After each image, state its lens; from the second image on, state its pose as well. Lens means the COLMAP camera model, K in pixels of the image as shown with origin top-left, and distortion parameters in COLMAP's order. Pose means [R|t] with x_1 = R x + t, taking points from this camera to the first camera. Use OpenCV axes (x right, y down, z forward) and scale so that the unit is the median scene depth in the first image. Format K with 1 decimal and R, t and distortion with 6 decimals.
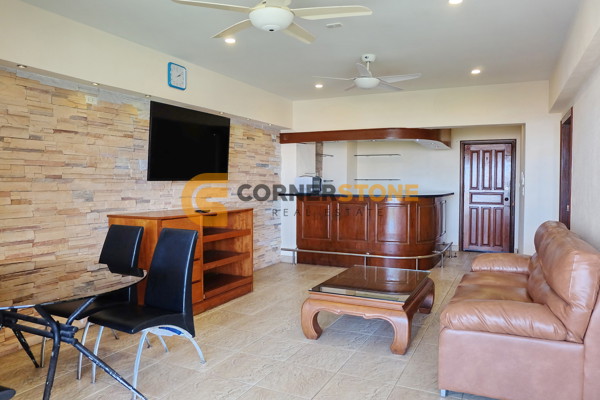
lens RADIAL K [[427.8, 0, 300.0], [0, 427.8, 200.0], [0, 0, 1]] dist [-0.088880, 0.076242]
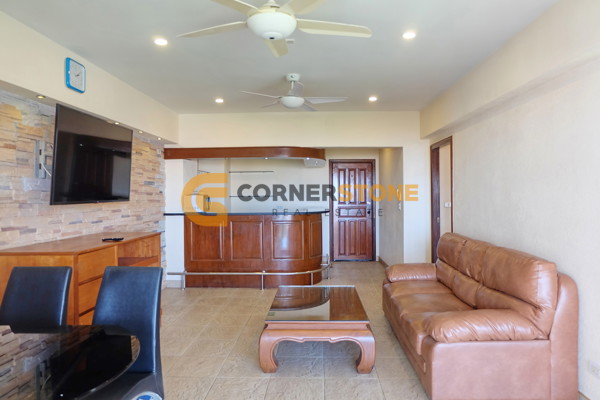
lens RADIAL K [[413.3, 0, 304.3], [0, 413.3, 199.6], [0, 0, 1]] dist [-0.073089, 0.070747]
pose [[0.911170, -0.014689, 0.411769, -0.158697], [0.027975, 0.999264, -0.026257, -0.015333], [-0.411080, 0.035443, 0.910910, 0.083412]]
